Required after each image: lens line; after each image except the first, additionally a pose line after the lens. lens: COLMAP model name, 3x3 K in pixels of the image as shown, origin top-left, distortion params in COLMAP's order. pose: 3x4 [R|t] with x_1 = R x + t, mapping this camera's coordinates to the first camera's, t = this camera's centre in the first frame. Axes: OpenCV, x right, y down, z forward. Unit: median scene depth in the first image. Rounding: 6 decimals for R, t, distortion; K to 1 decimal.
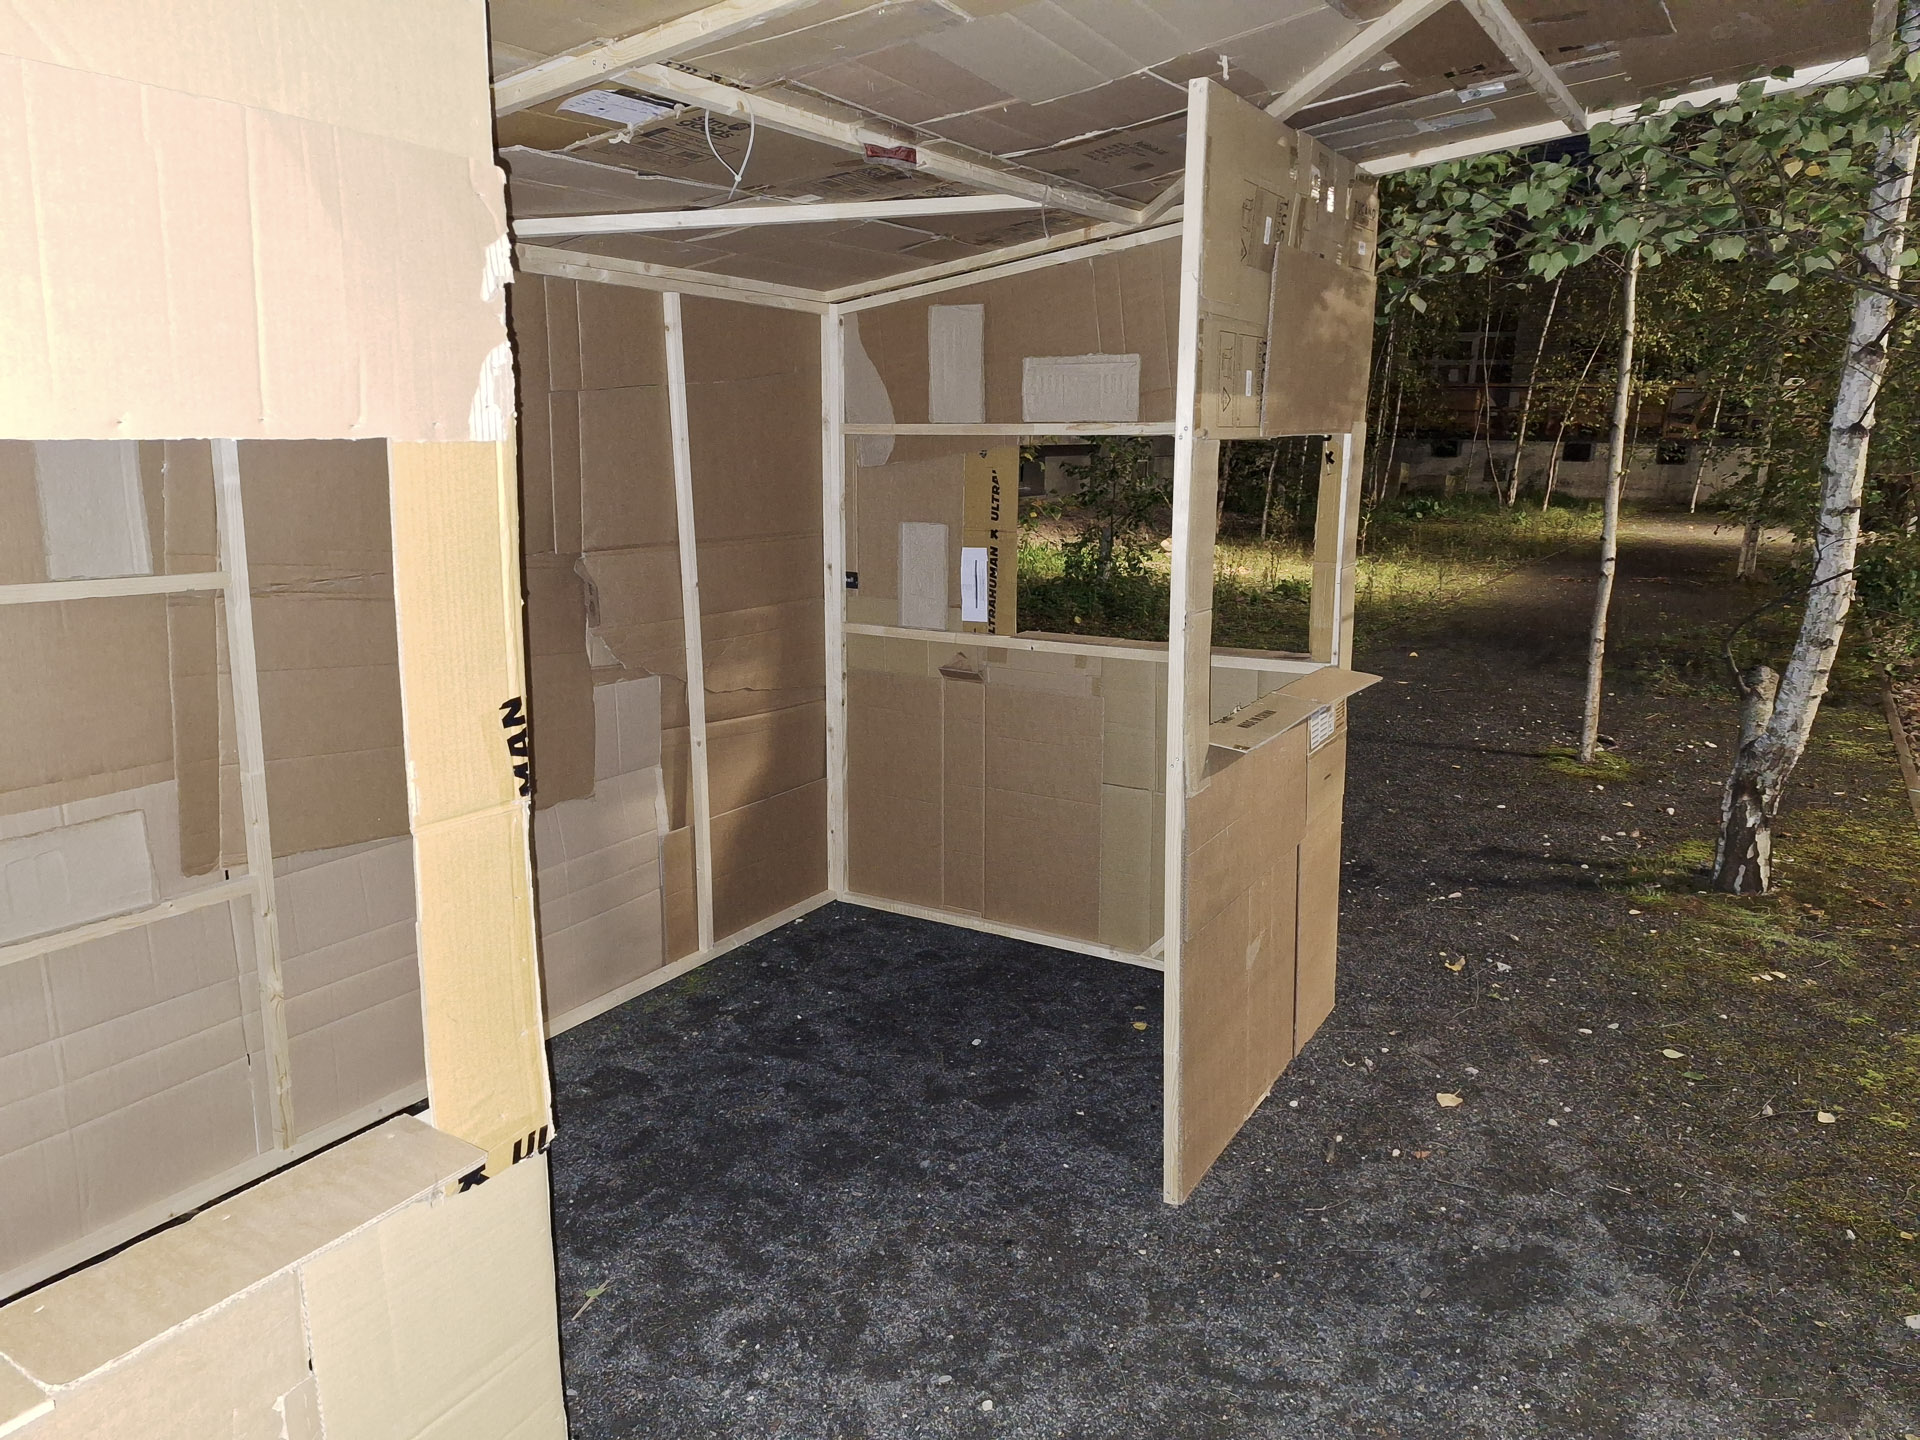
lens RADIAL K [[1324.2, 0, 979.5], [0, 1324.2, 718.8], [0, 0, 1]] dist [0.077065, -0.084373]
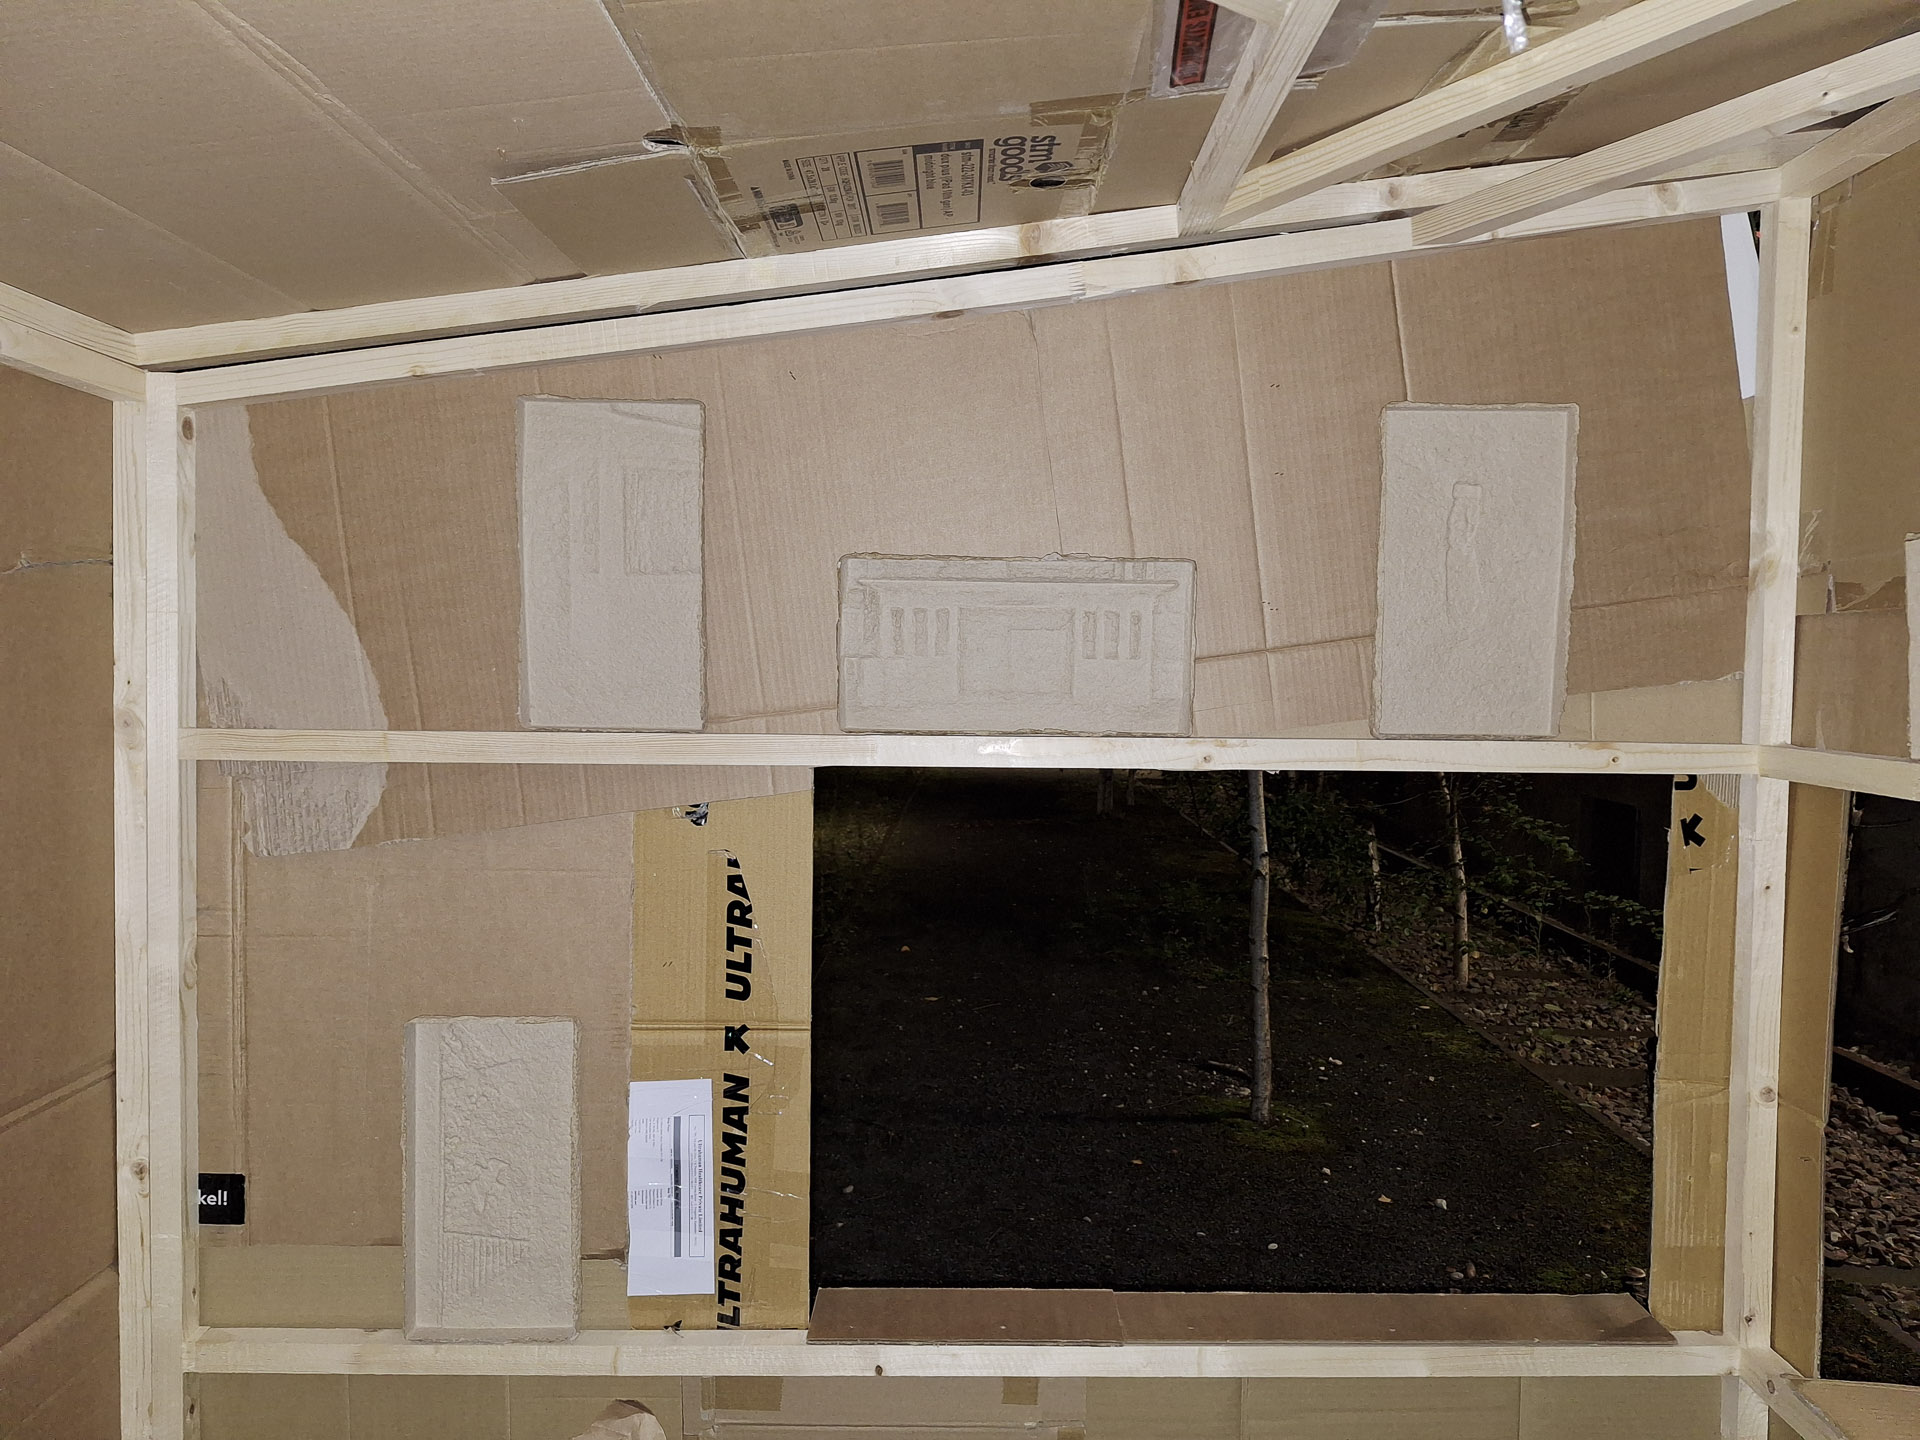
lens RADIAL K [[1324.2, 0, 978.6], [0, 1324.2, 718.7], [0, 0, 1]] dist [0.077065, -0.084373]
pose [[0.852620, -0.014000, 0.522344, -0.117202], [0.099531, 0.985690, -0.136044, -0.168931], [-0.512965, 0.167983, 0.841812, 0.659912]]
